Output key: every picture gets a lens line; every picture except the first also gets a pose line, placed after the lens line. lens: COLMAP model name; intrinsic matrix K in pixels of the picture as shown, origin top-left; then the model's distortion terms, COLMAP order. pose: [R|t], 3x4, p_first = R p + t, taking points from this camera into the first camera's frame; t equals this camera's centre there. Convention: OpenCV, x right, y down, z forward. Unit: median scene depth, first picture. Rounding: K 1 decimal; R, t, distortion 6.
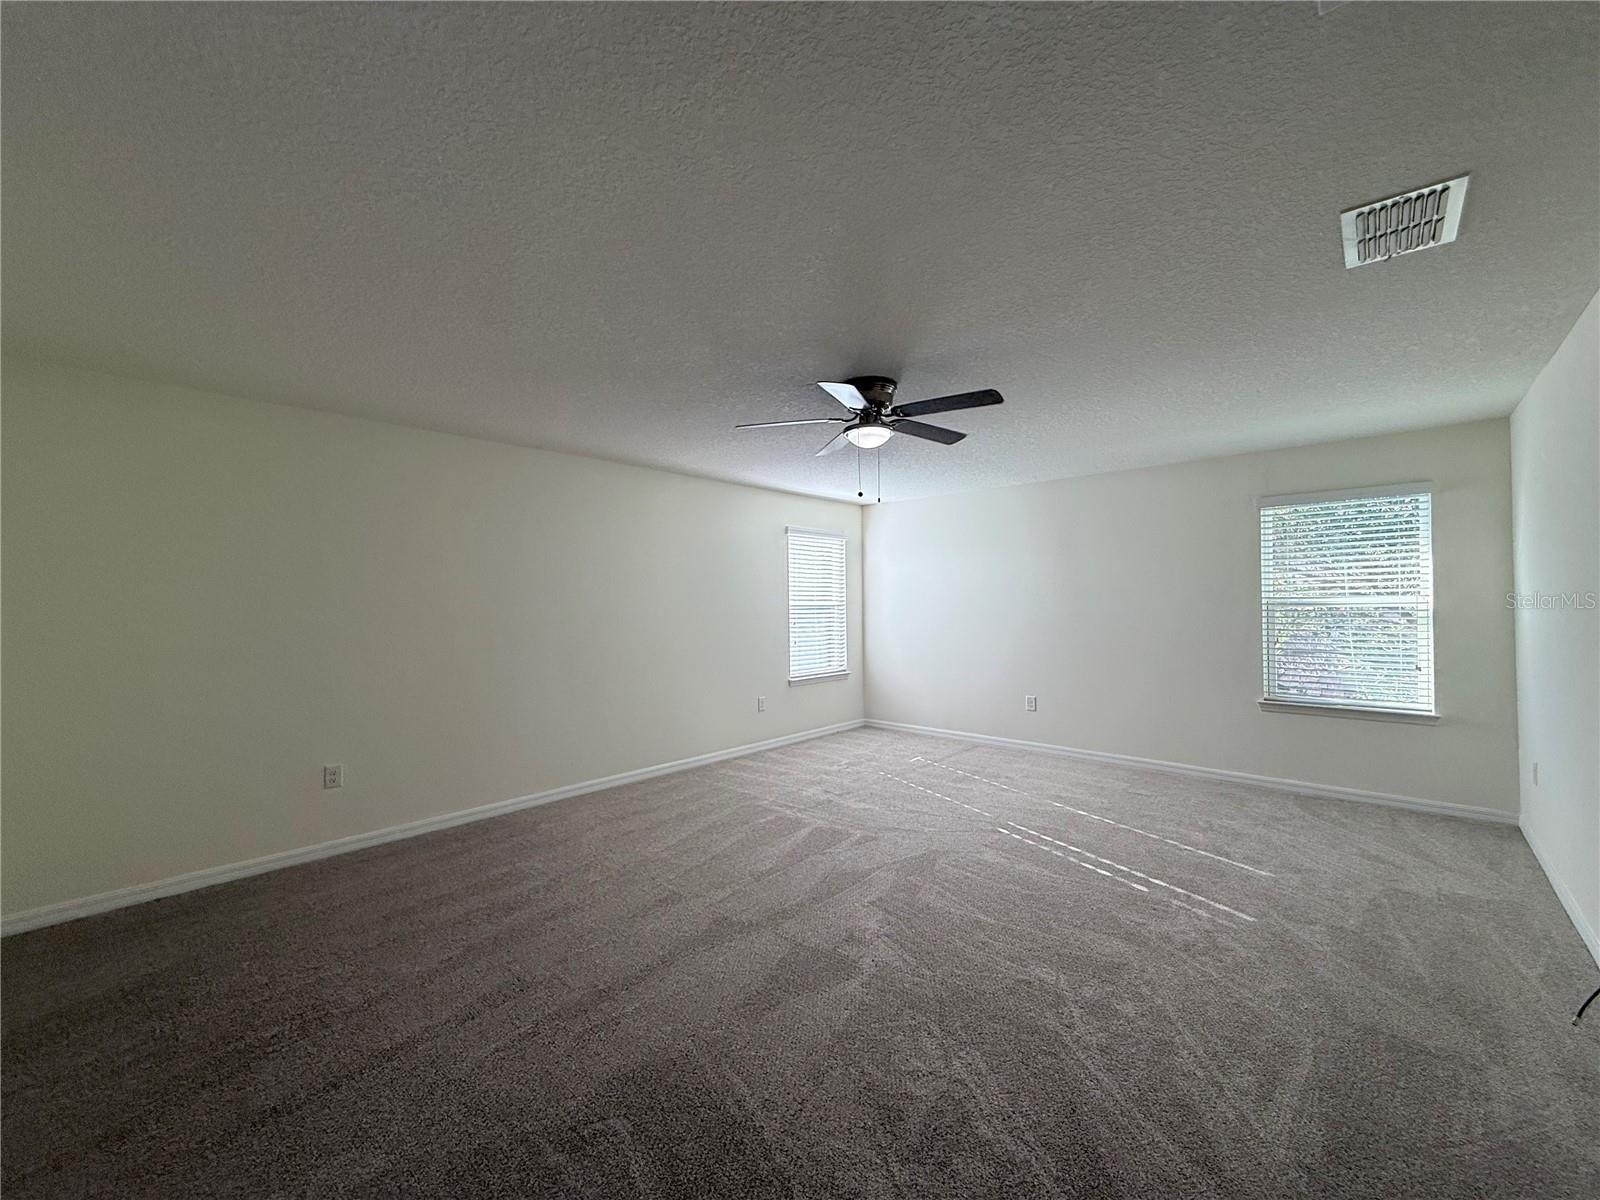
lens RADIAL K [[636.0, 0, 798.1], [0, 636.0, 599.5], [0, 0, 1]] dist [0.003117, 0.000143]
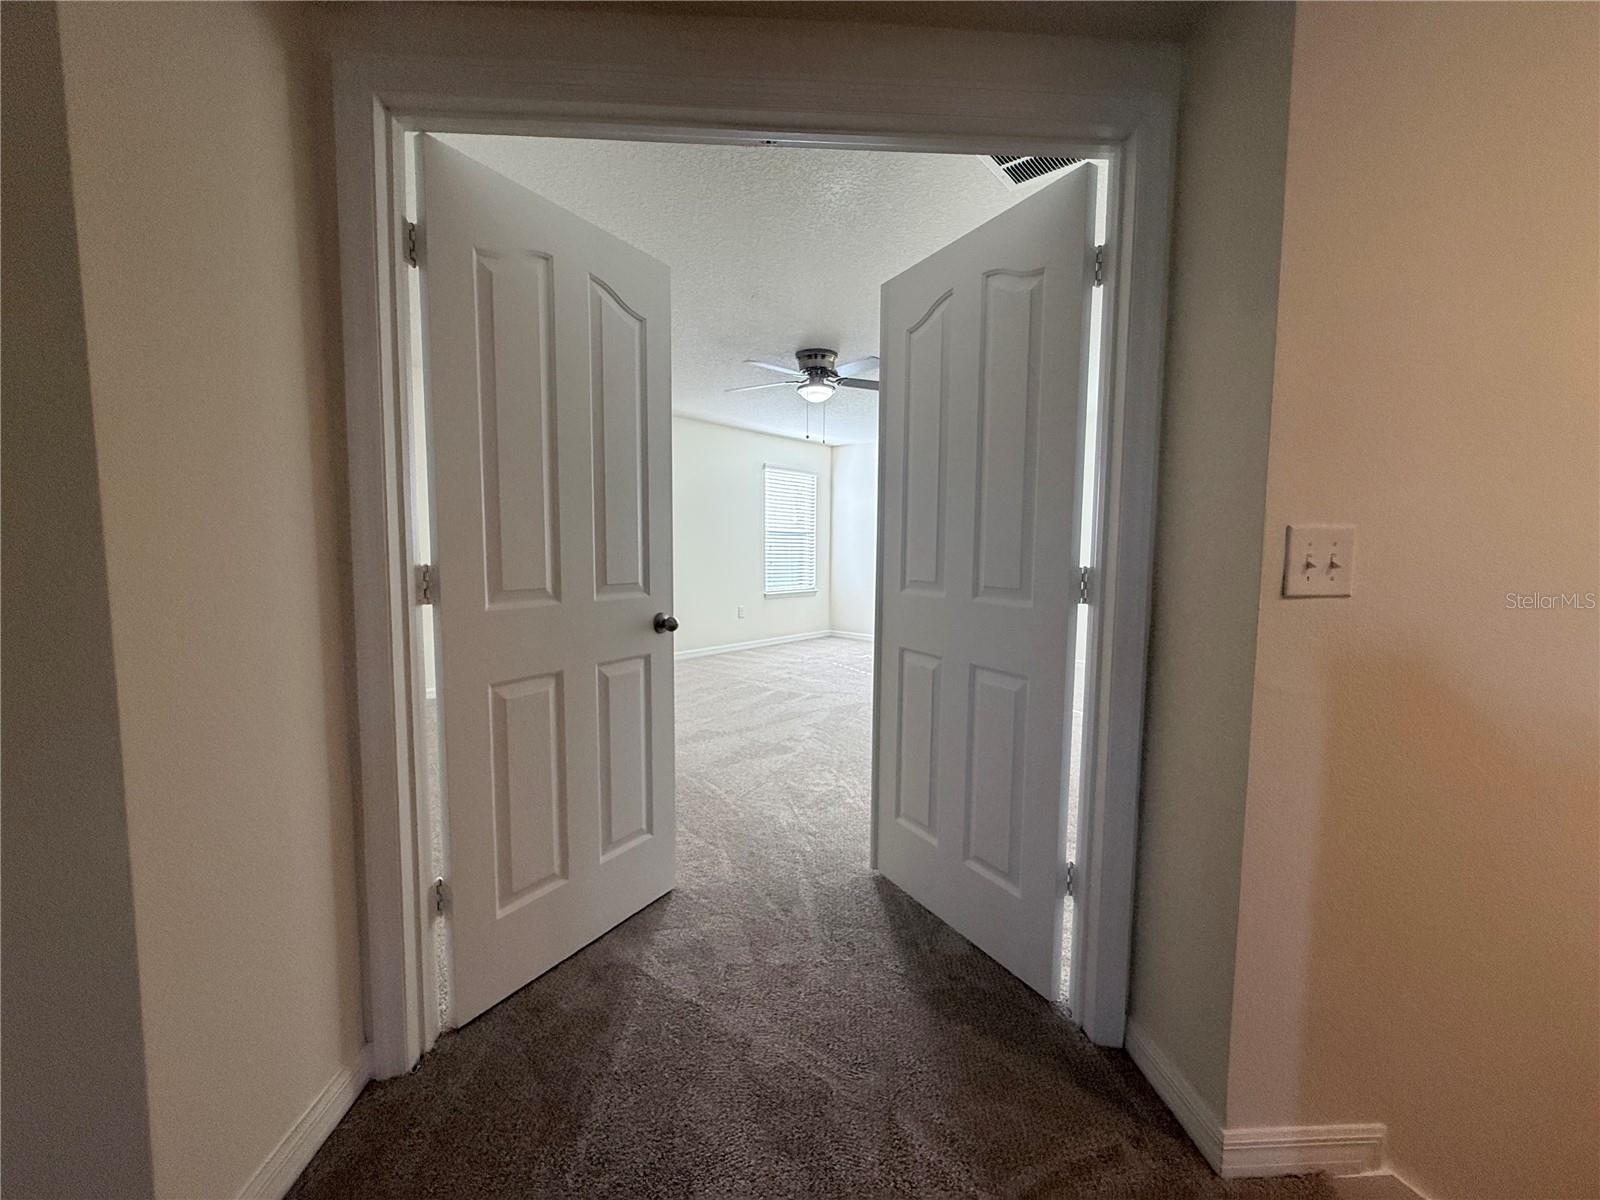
lens RADIAL K [[636.0, 0, 802.8], [0, 636.0, 600.0], [0, 0, 1]] dist [0.003117, 0.000143]
pose [[0.999651, 0.014340, 0.022204, 0.058777], [-0.016288, 0.995795, 0.090149, 0.058162], [-0.020818, -0.090479, 0.995681, -0.372514]]
